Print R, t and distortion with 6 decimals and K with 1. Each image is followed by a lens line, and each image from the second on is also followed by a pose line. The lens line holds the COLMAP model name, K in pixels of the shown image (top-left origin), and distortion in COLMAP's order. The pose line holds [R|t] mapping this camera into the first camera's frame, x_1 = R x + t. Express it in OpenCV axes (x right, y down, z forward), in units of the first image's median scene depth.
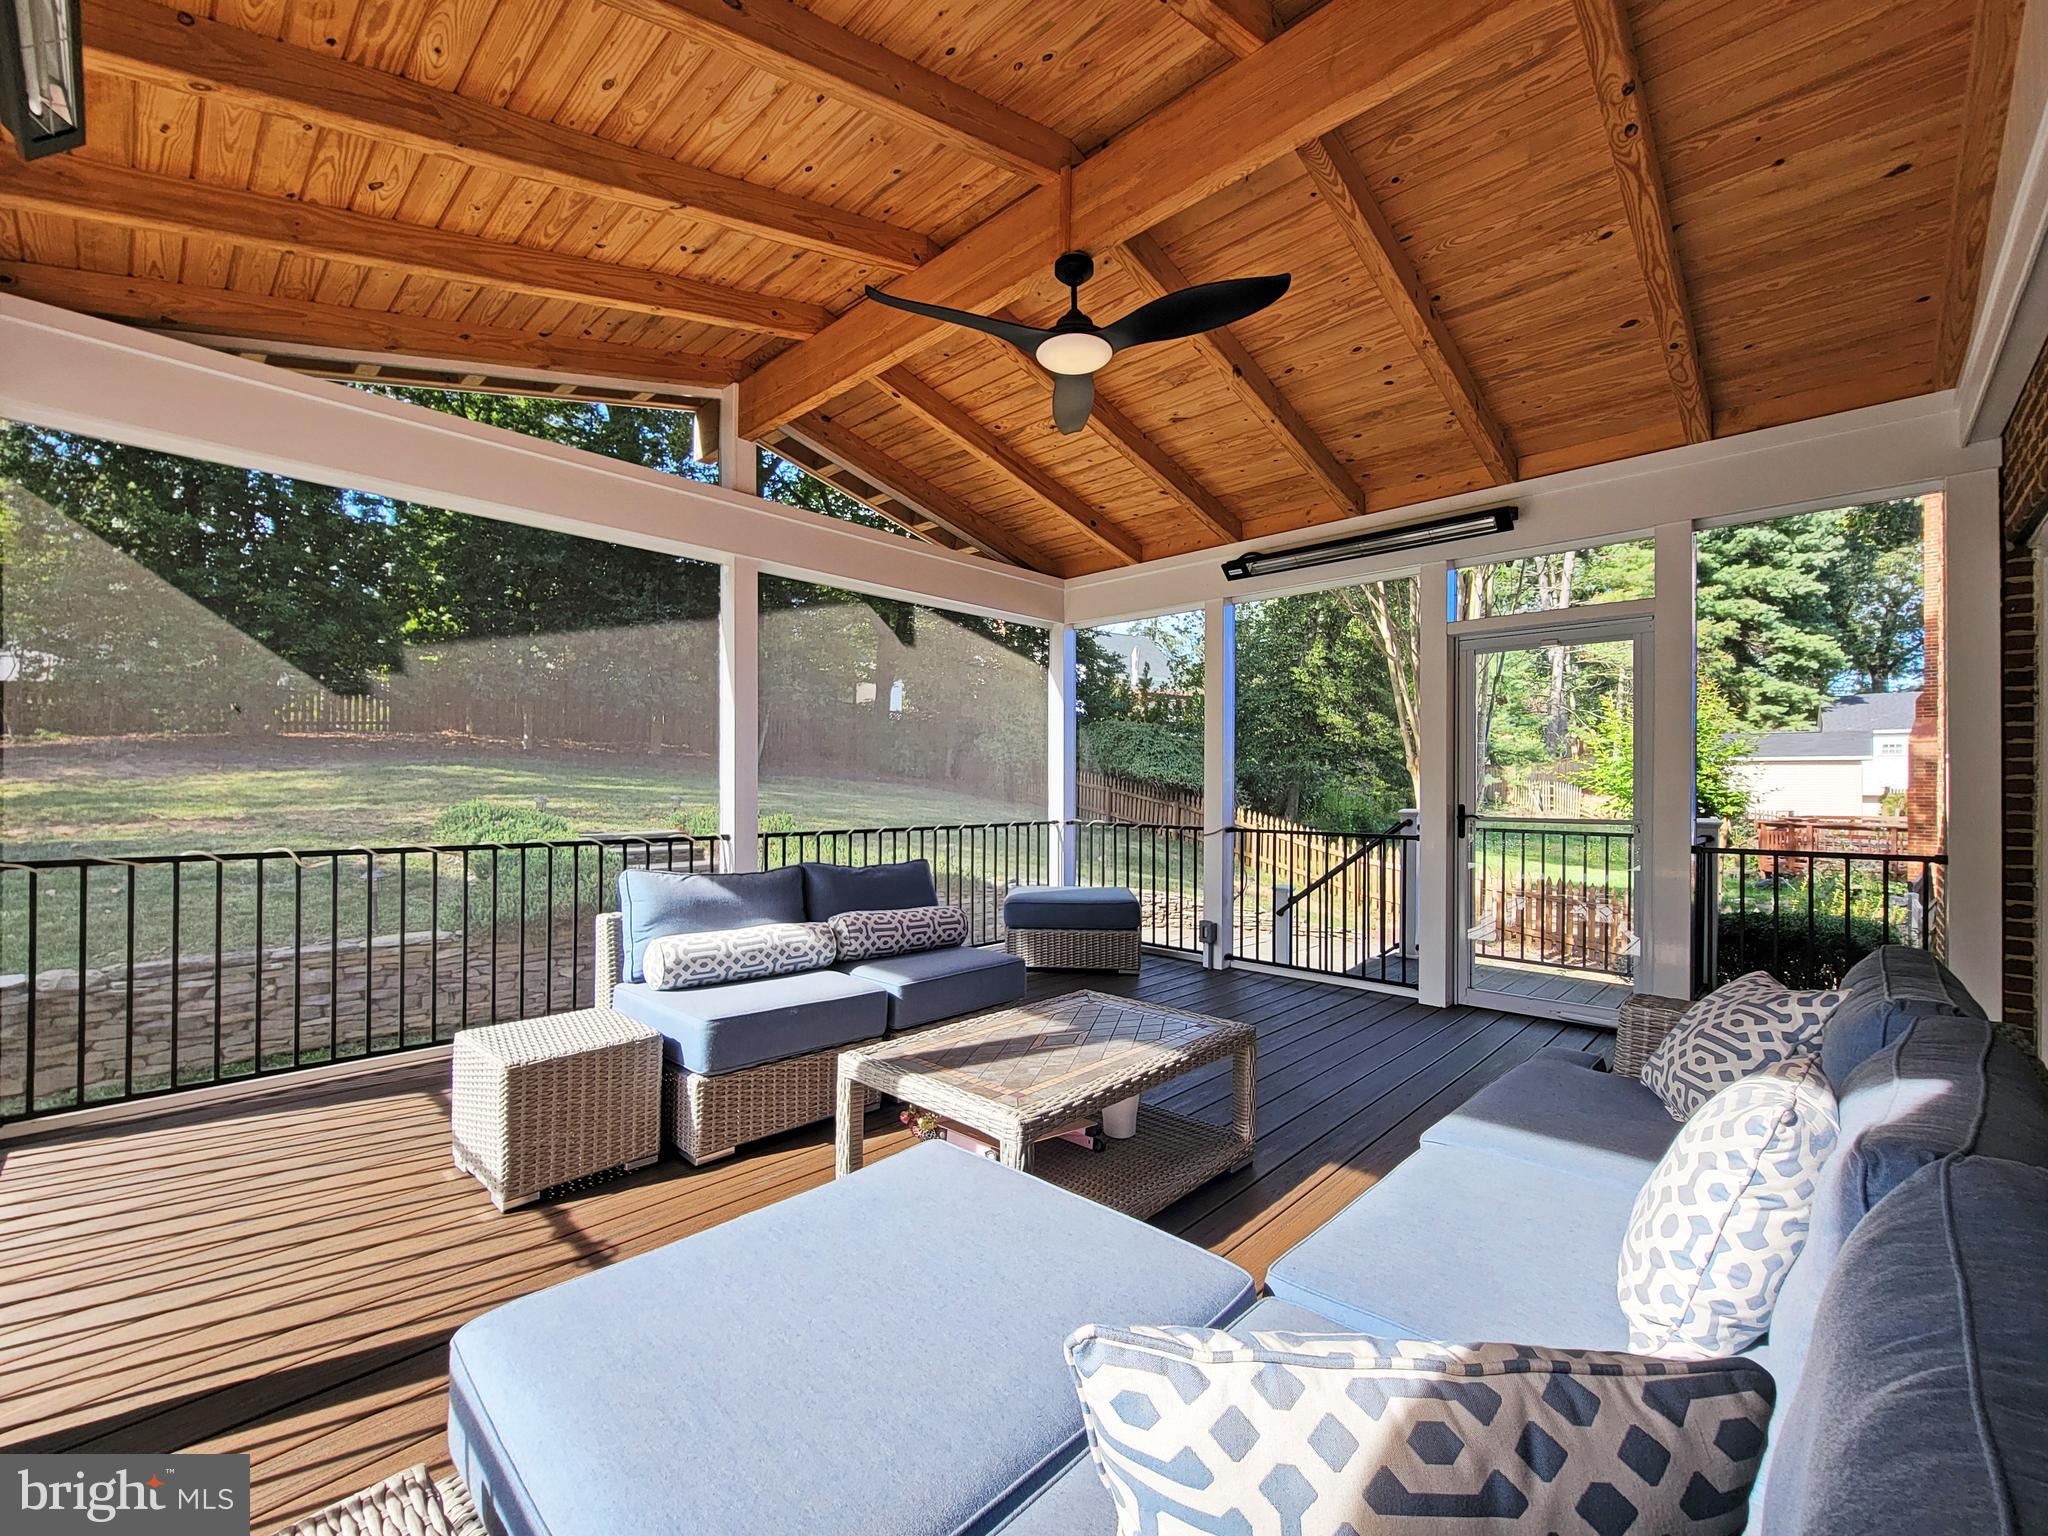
lens RADIAL K [[839.3, 0, 1002.4], [0, 839.3, 781.0], [0, 0, 1]] dist [-0.006547, 0.002513]
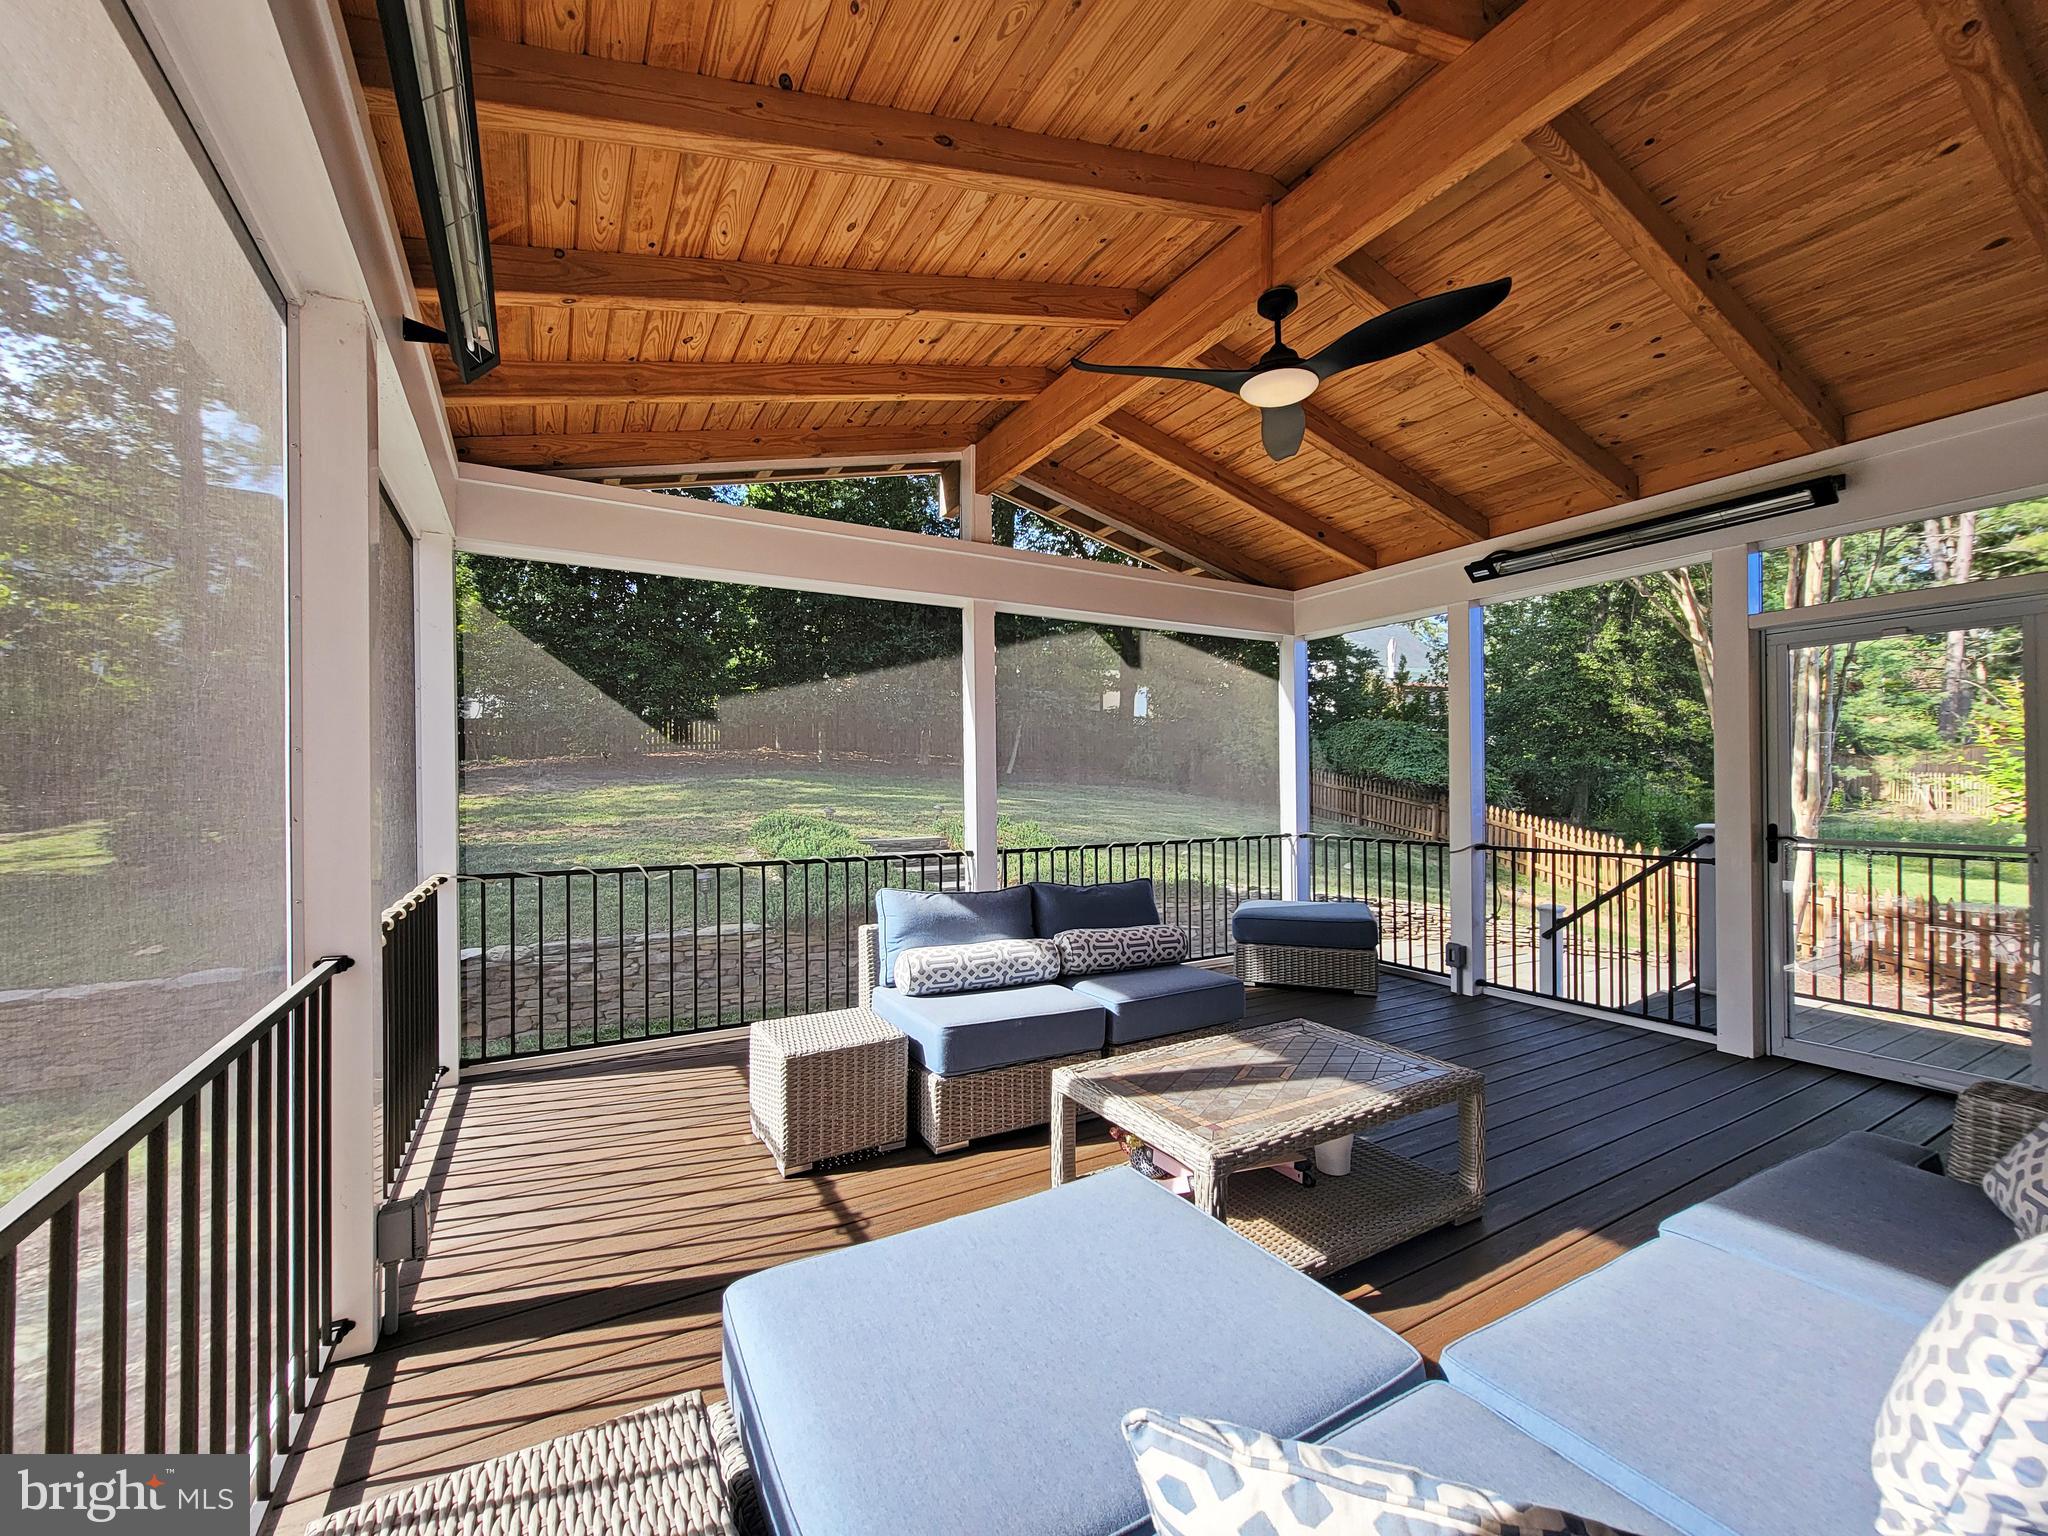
lens RADIAL K [[839.3, 0, 1055.1], [0, 839.3, 741.1], [0, 0, 1]] dist [-0.006547, 0.002513]
pose [[0.960380, -0.015498, -0.278262, 0.100802], [0.015010, 0.999880, -0.003884, -0.083830], [0.278288, -0.000446, 0.960497, -0.043968]]
